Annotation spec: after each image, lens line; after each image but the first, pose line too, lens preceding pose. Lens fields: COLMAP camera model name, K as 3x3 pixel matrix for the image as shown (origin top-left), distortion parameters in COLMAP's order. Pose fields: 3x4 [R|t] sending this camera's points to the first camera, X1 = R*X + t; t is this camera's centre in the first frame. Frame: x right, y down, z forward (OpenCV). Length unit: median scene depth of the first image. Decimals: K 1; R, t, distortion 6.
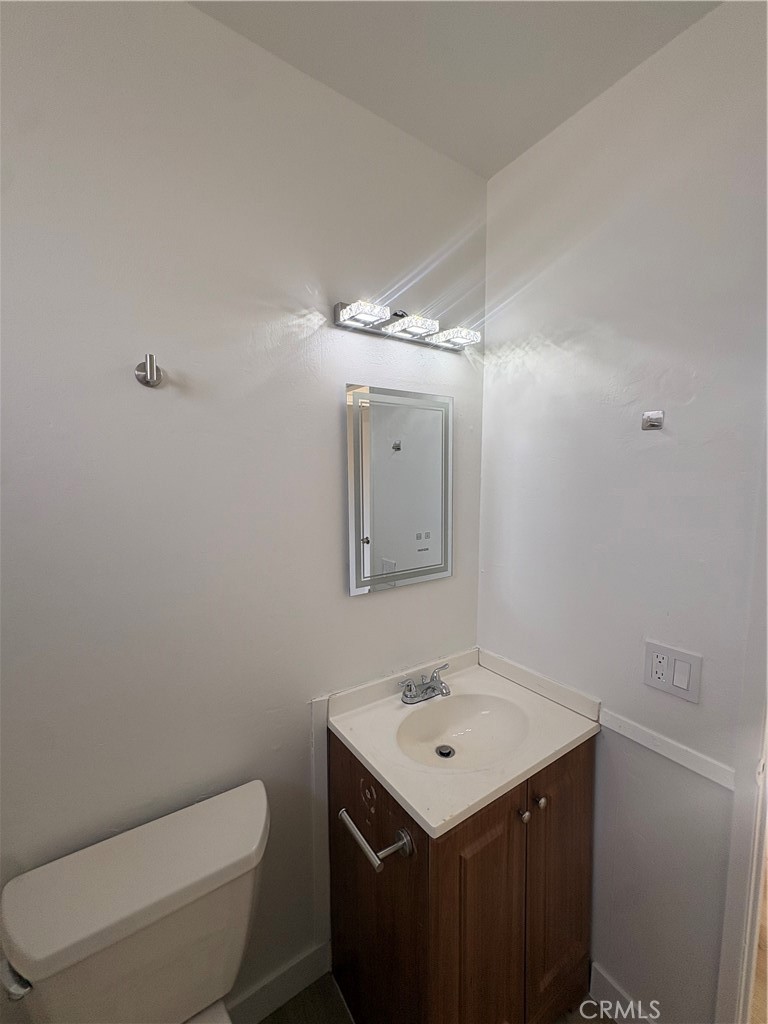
lens RADIAL K [[409.2, 0, 382.7], [0, 409.2, 511.0], [0, 0, 1]] dist [-0.002890, 0.000605]
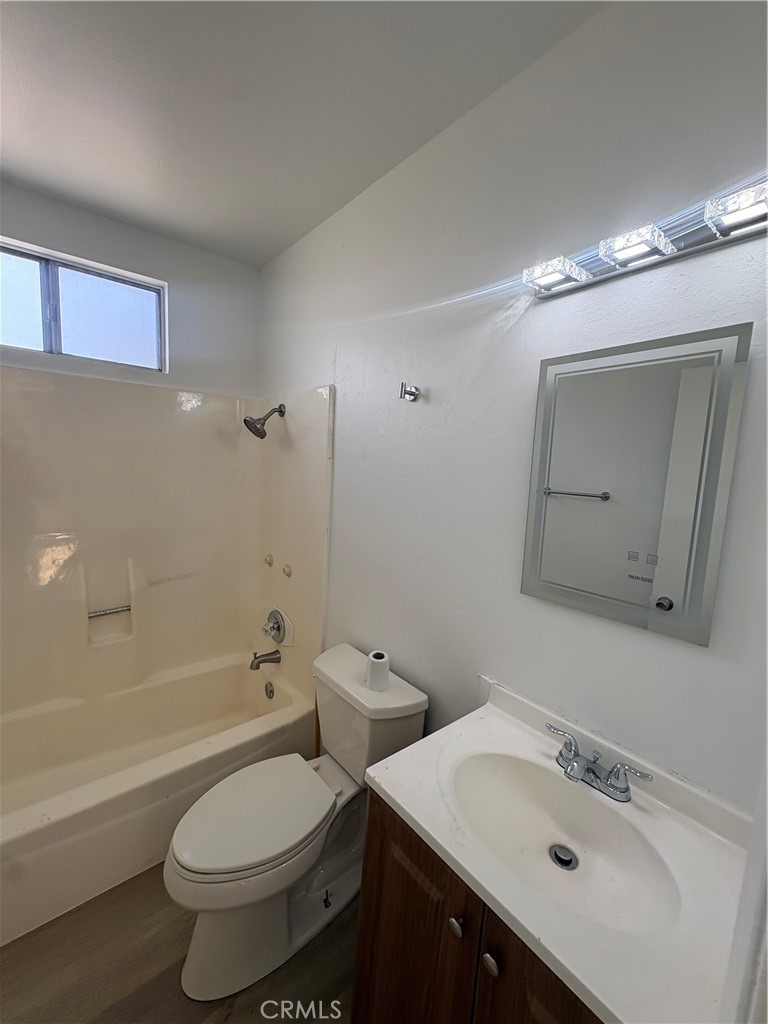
lens RADIAL K [[409.2, 0, 385.8], [0, 409.2, 512.3], [0, 0, 1]] dist [-0.002890, 0.000605]
pose [[0.108623, 0.122329, -0.986528, 0.778071], [-0.142697, 0.984041, 0.106309, -0.024891], [0.983788, 0.129227, 0.124346, 0.564788]]
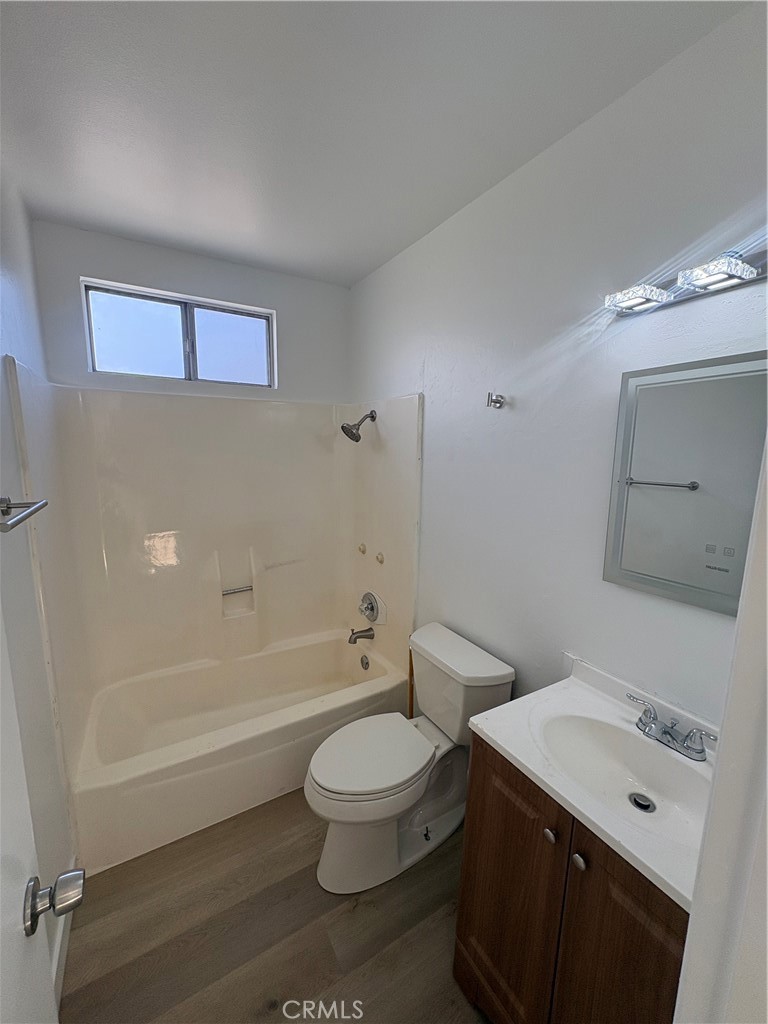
lens RADIAL K [[409.2, 0, 384.0], [0, 409.2, 512.2], [0, 0, 1]] dist [-0.002890, 0.000605]
pose [[-0.054954, 0.152329, -0.986801, 0.956406], [-0.108139, 0.981573, 0.157544, -0.065341], [0.992616, 0.115370, -0.037468, 0.467732]]
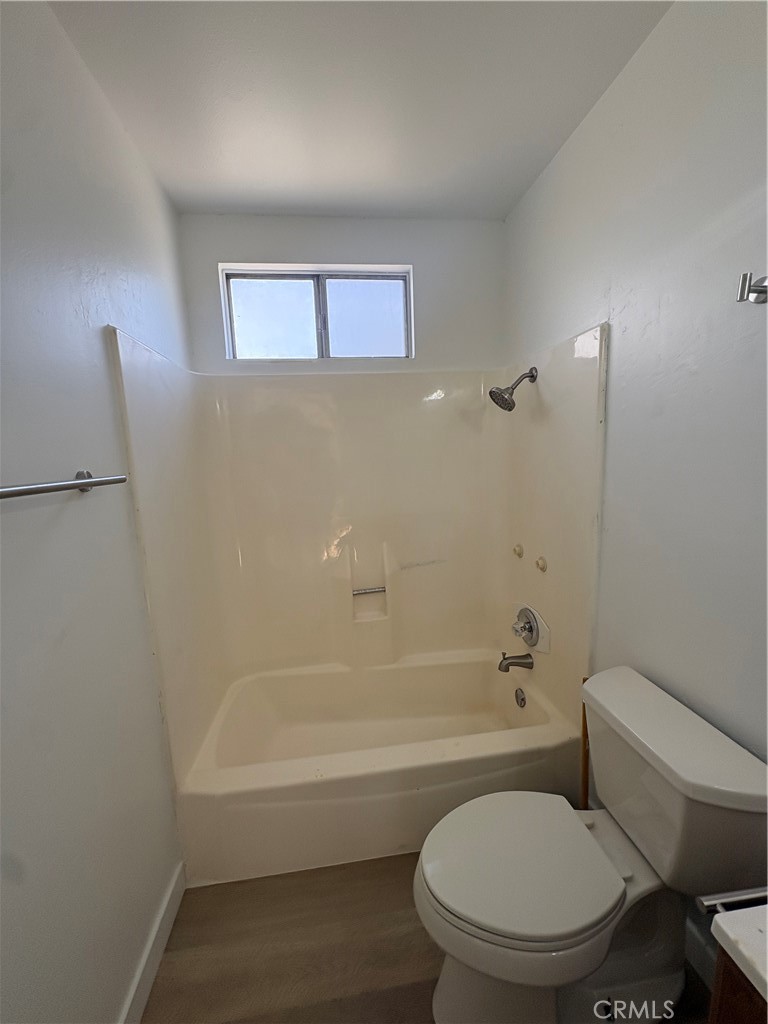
lens RADIAL K [[409.2, 0, 384.2], [0, 409.2, 511.0], [0, 0, 1]] dist [-0.002890, 0.000605]
pose [[-0.442010, 0.142389, -0.885637, 0.570988], [-0.048486, 0.982085, 0.182095, 0.036567], [0.895699, 0.123429, -0.427188, 0.498962]]
